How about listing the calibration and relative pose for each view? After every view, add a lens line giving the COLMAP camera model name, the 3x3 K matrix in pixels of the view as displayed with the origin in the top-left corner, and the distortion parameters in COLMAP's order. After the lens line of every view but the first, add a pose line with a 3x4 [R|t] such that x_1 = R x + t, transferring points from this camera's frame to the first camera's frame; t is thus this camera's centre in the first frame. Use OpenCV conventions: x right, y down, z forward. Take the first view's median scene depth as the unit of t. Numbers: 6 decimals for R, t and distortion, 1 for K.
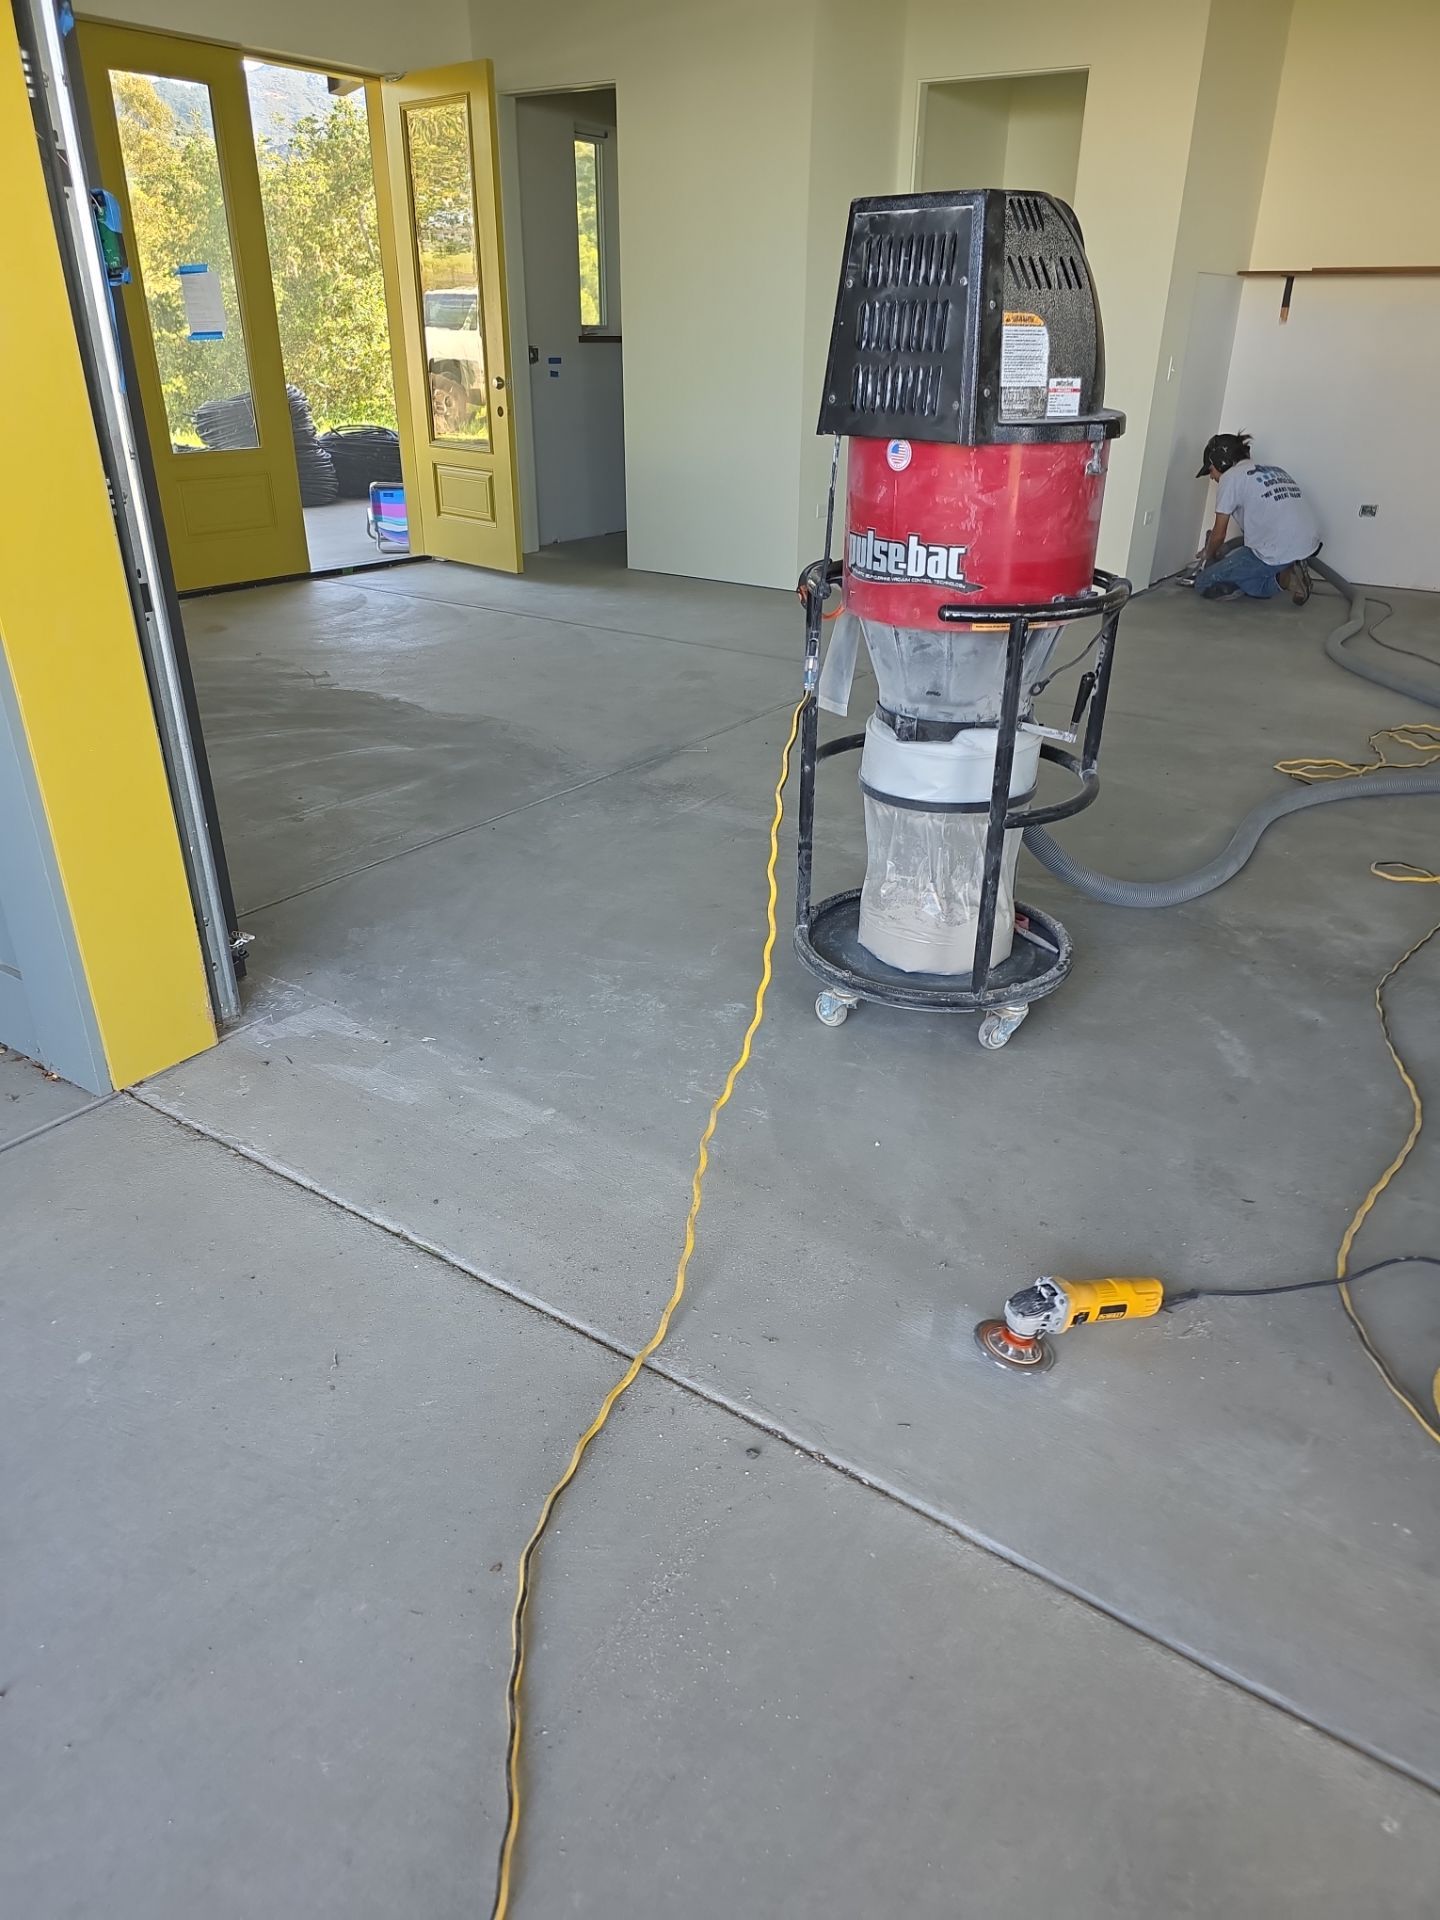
lens RADIAL K [[1303.5, 0, 720.0], [0, 1303.5, 960.0], [0, 0, 1]] dist [0.094502, -0.090164]
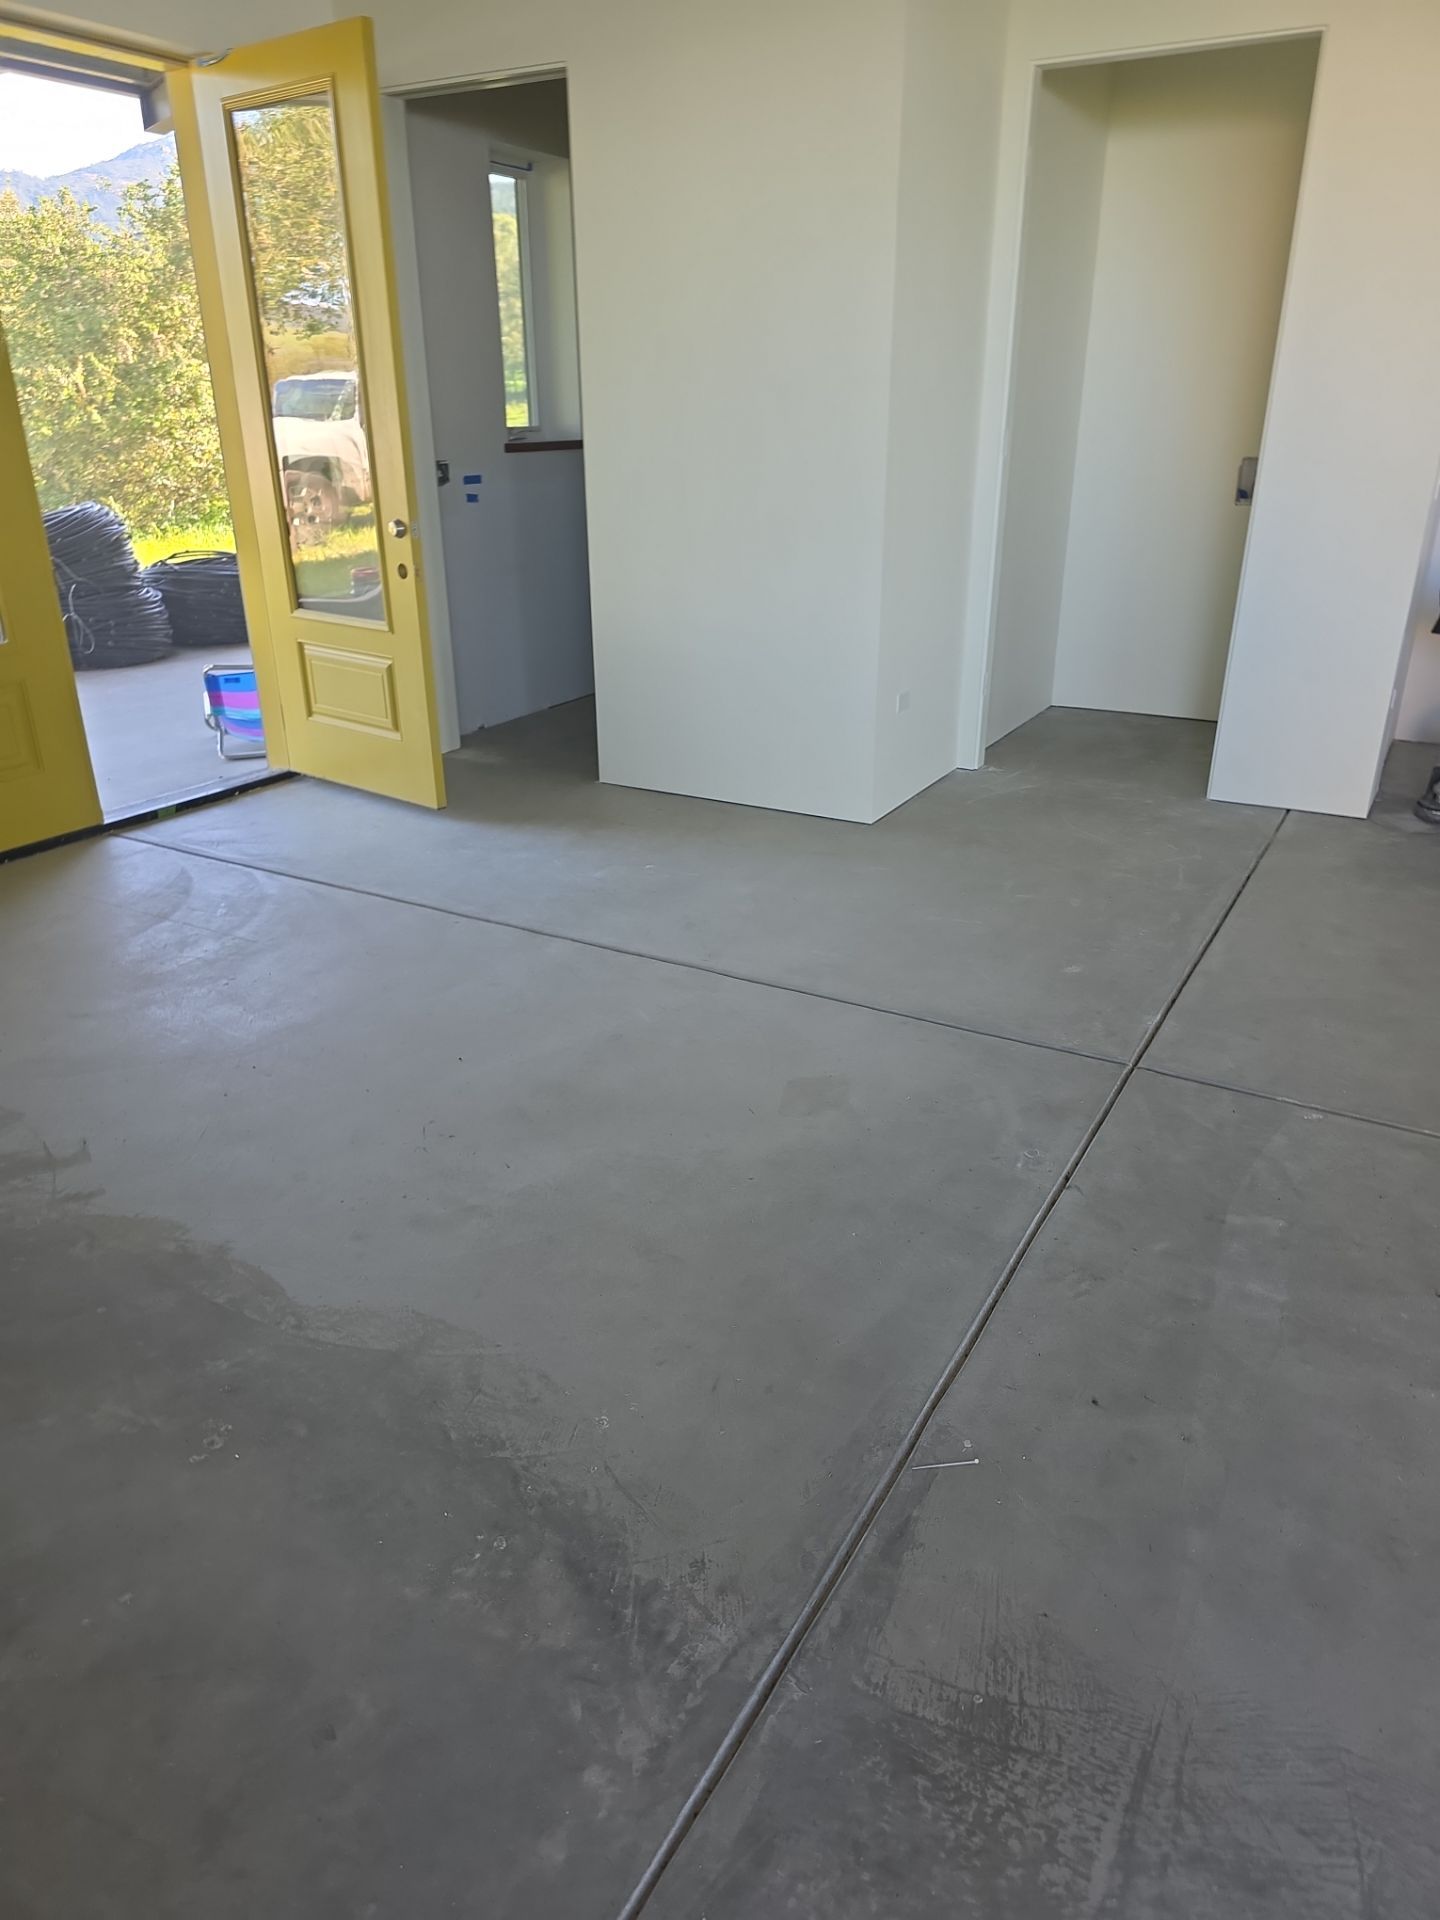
lens RADIAL K [[1315.1, 0, 720.0], [0, 1315.1, 960.0], [0, 0, 1]] dist [0.064490, -0.062628]
pose [[0.995763, -0.048428, 0.078167, -0.060056], [0.052041, 0.997637, -0.044862, -0.157544], [-0.075809, 0.048740, 0.995930, 0.298721]]
